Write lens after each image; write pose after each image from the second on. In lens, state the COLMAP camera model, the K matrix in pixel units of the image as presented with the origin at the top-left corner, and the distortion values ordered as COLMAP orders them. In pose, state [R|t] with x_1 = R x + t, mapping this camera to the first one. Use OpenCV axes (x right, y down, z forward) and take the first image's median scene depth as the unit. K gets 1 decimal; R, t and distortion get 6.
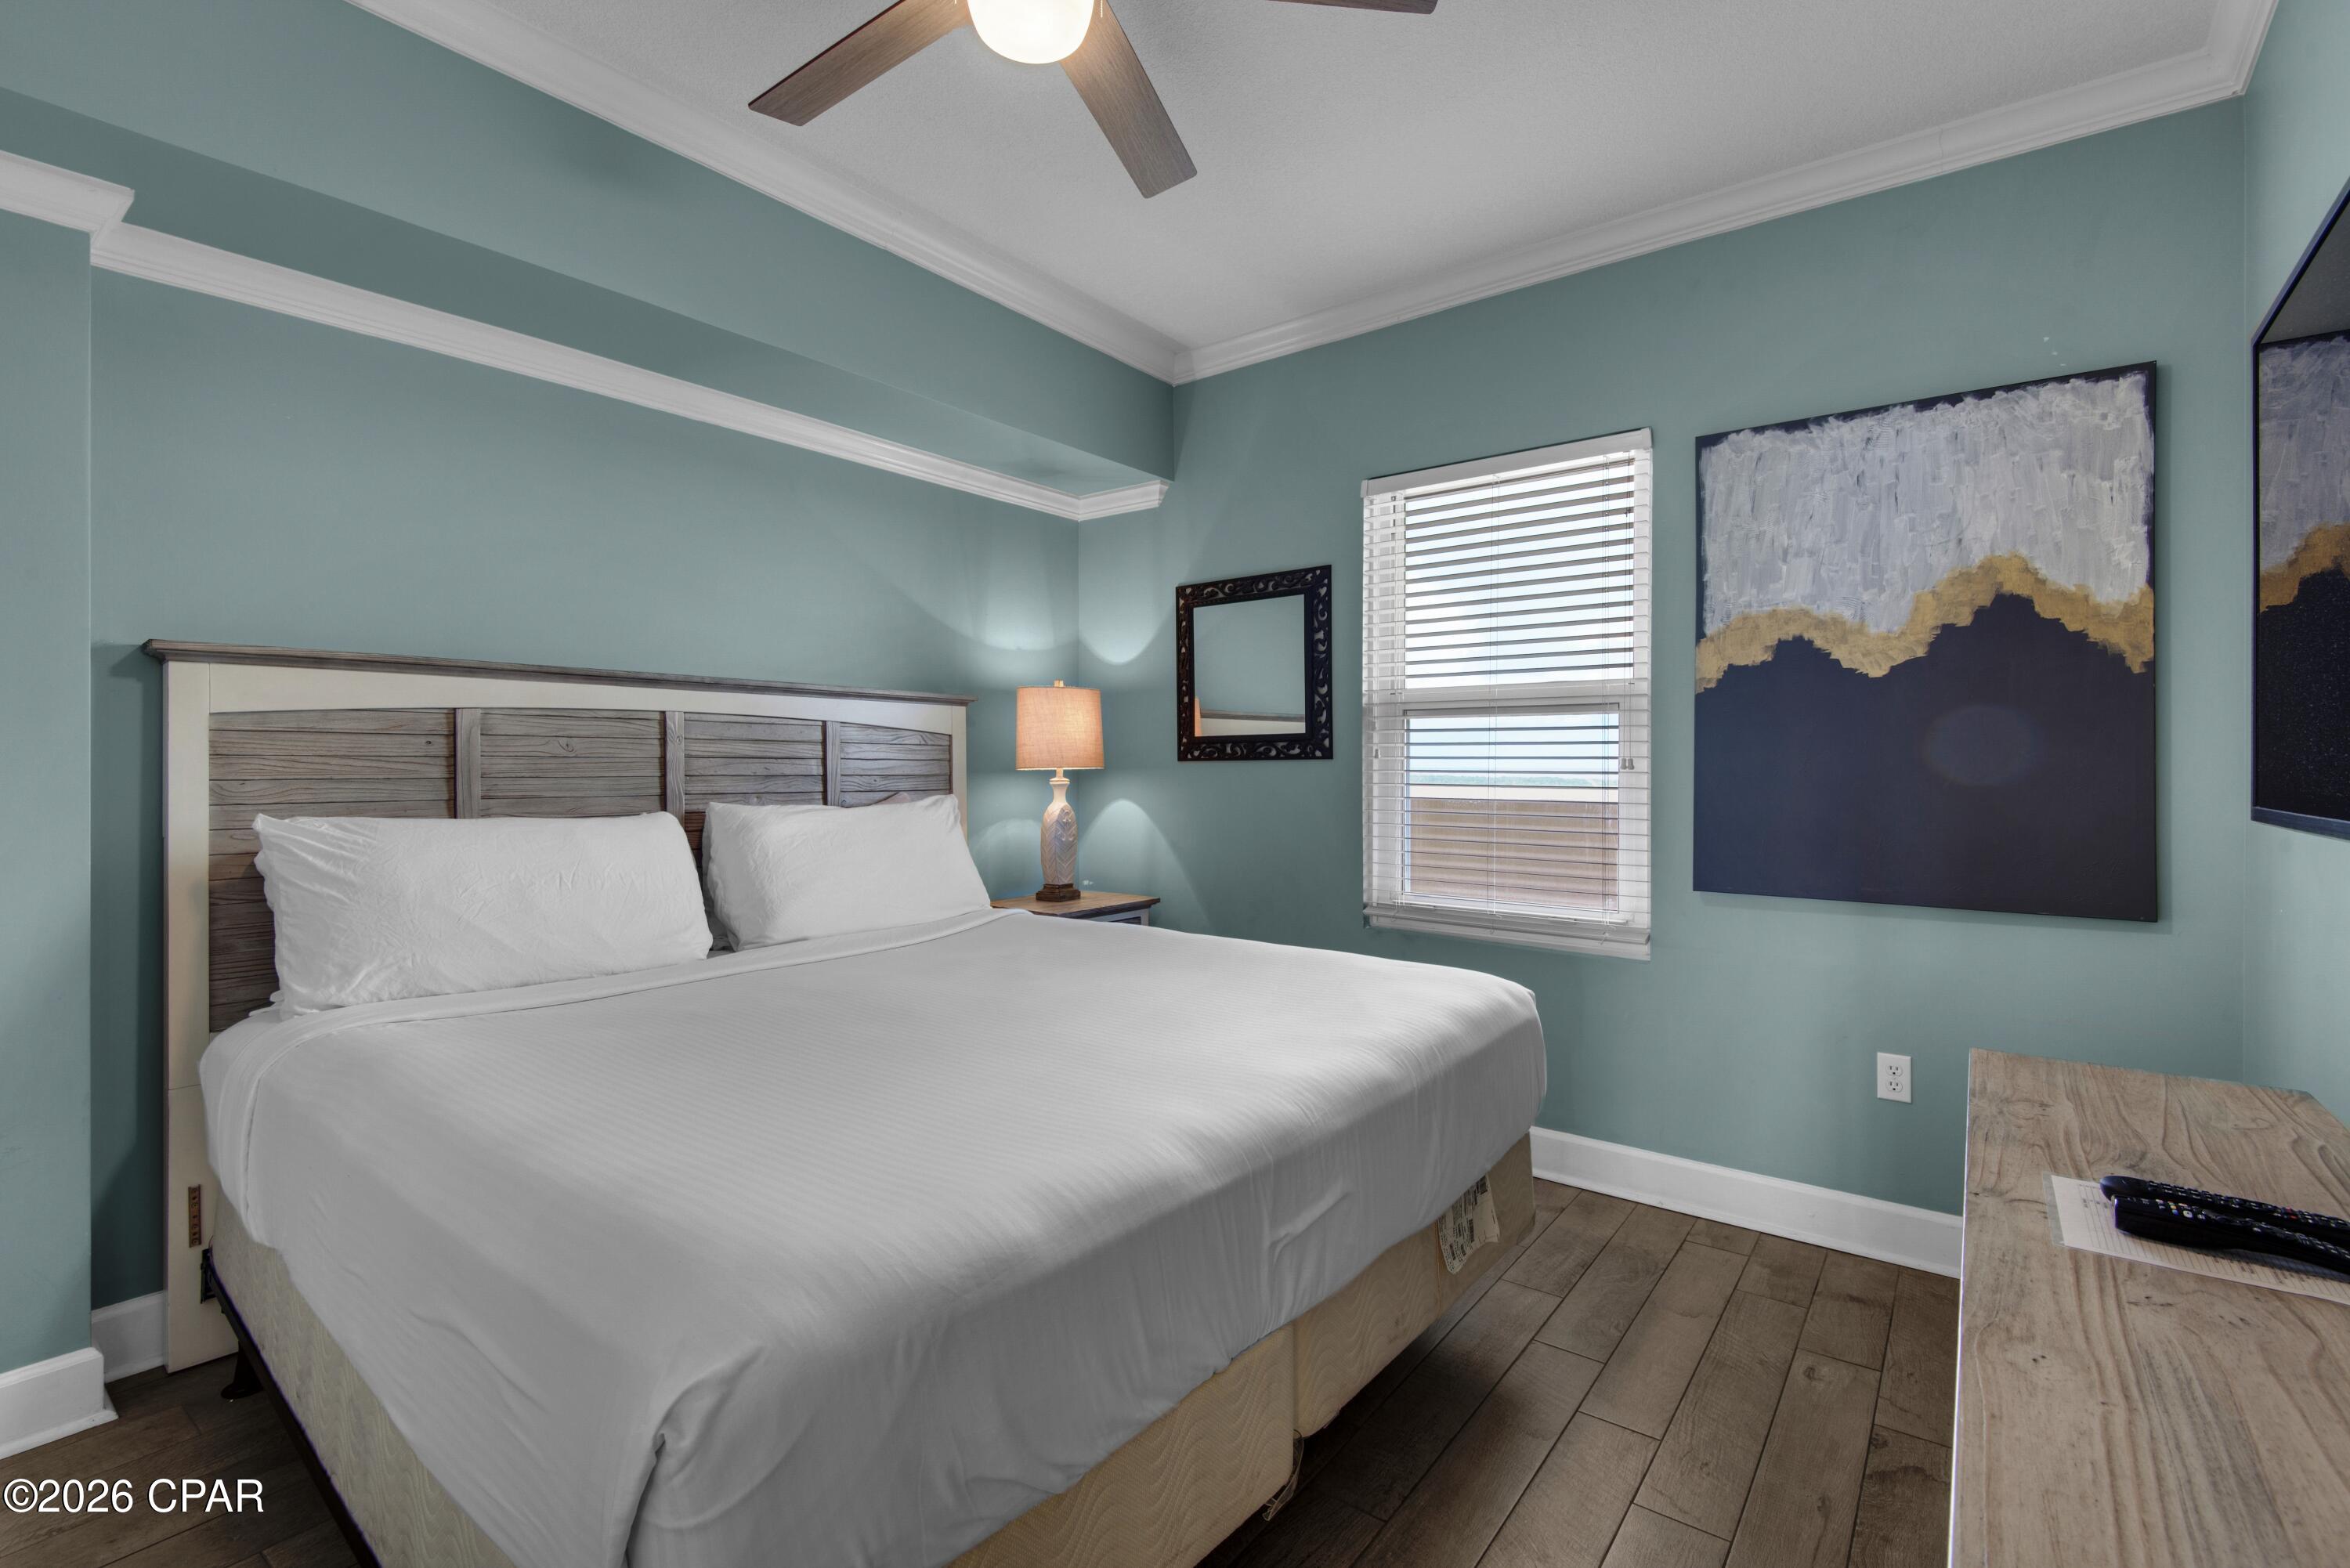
lens RADIAL K [[1064.3, 0, 1168.1], [0, 1064.3, 772.3], [0, 0, 1]] dist [0.033445, -0.021409]
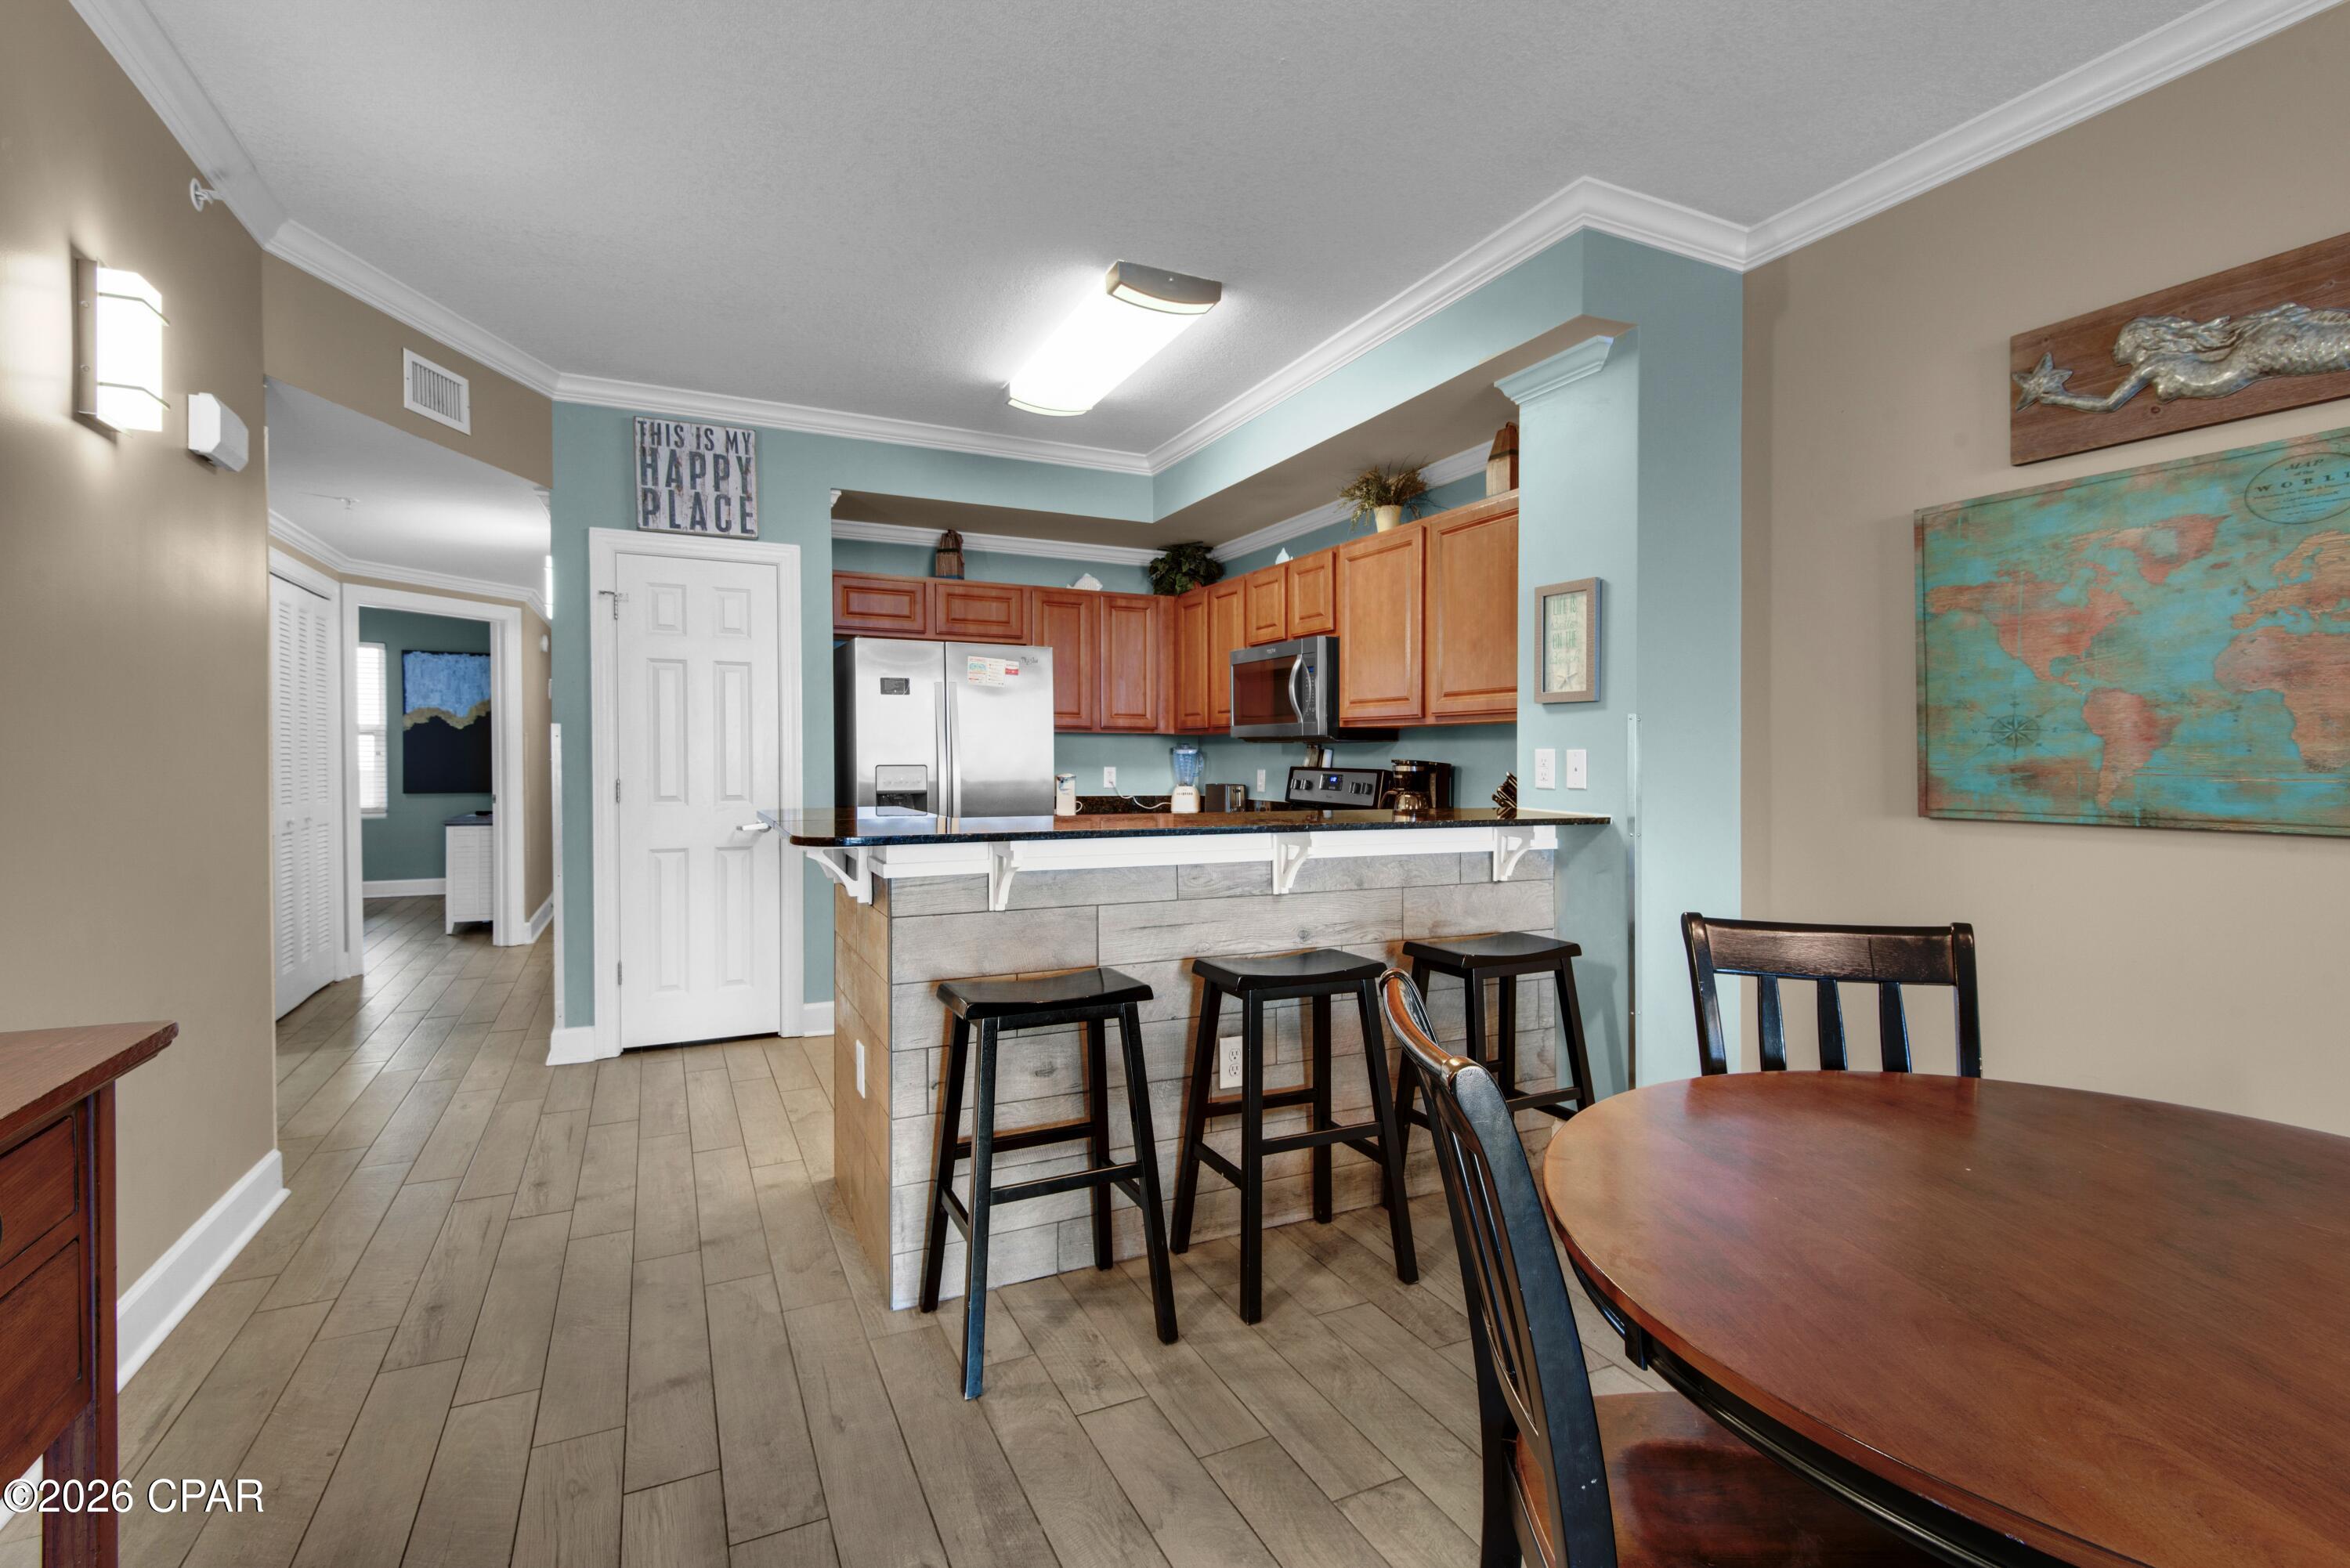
lens RADIAL K [[1064.3, 0, 1168.1], [0, 1064.3, 772.3], [0, 0, 1]] dist [0.033445, -0.021409]
pose [[0.453352, -0.010305, 0.891272, -1.344141], [0.002956, 0.999945, 0.010058, 0.022601], [-0.891327, -0.001925, 0.453357, -2.502970]]
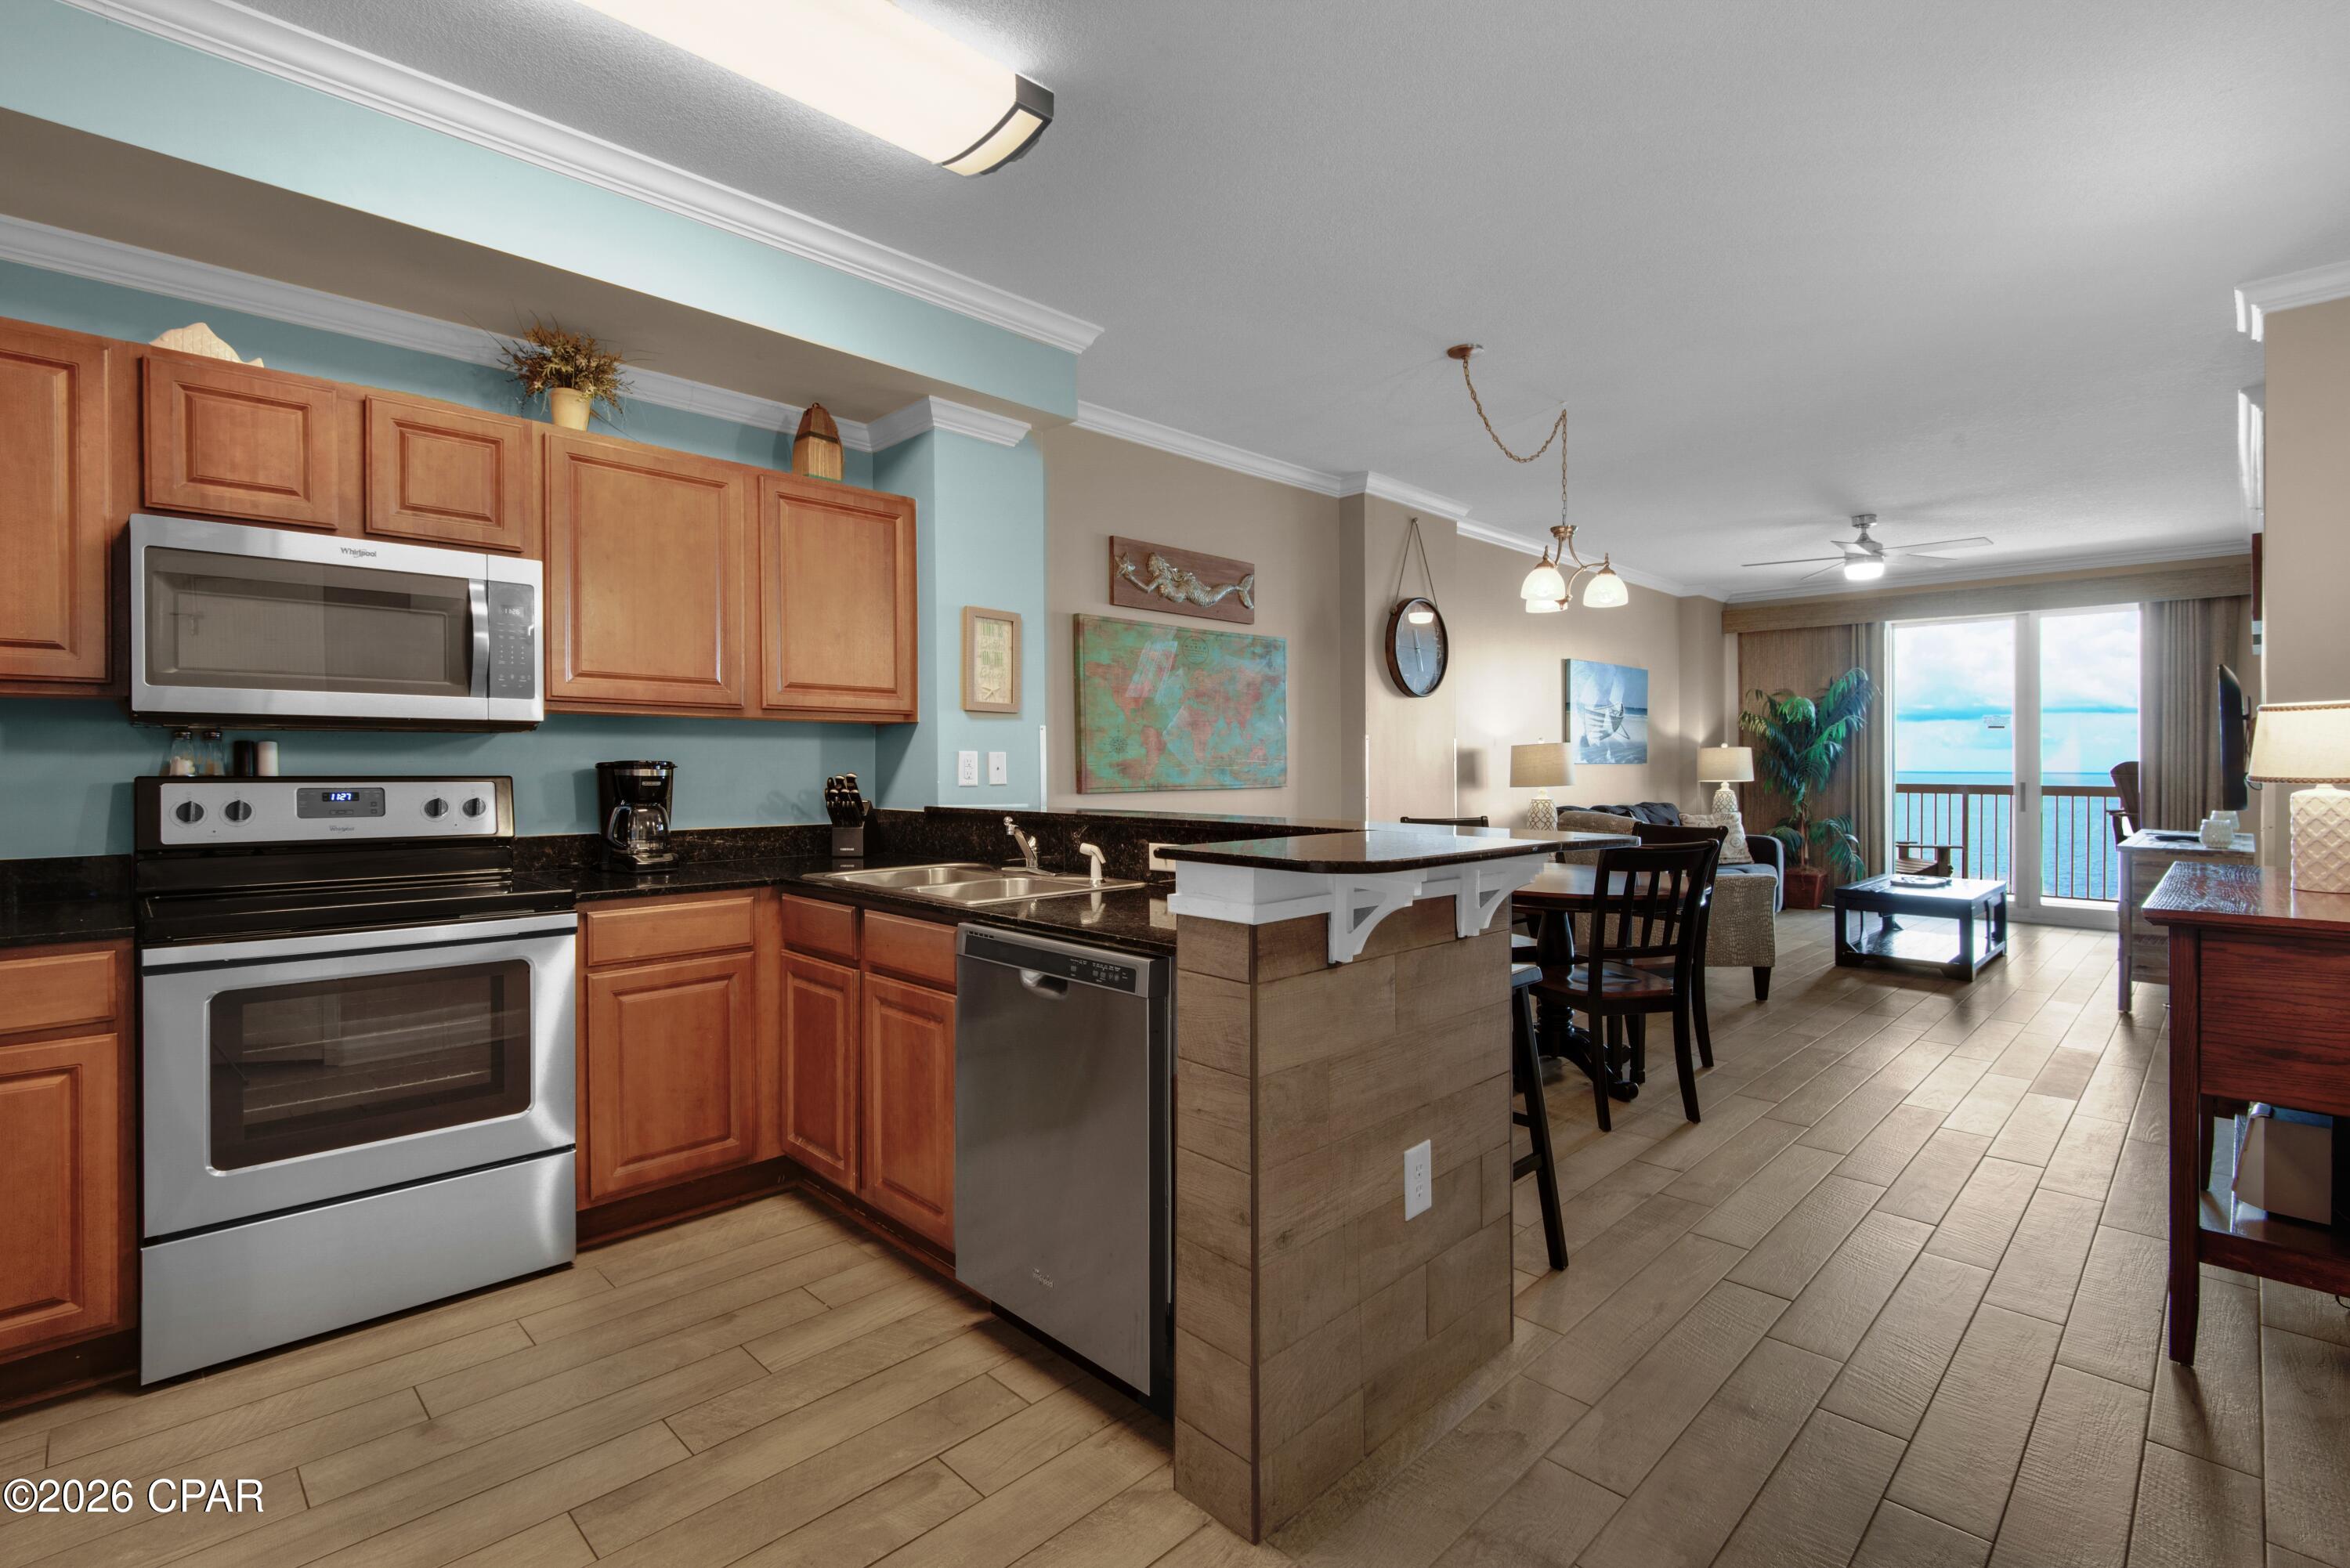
lens RADIAL K [[1064.3, 0, 1168.1], [0, 1064.3, 772.3], [0, 0, 1]] dist [0.033445, -0.021409]
pose [[-0.991237, -0.001288, 0.132087, -0.548318], [0.000975, 0.999854, 0.017063, 0.014280], [-0.132090, 0.017042, -0.991091, -1.106157]]
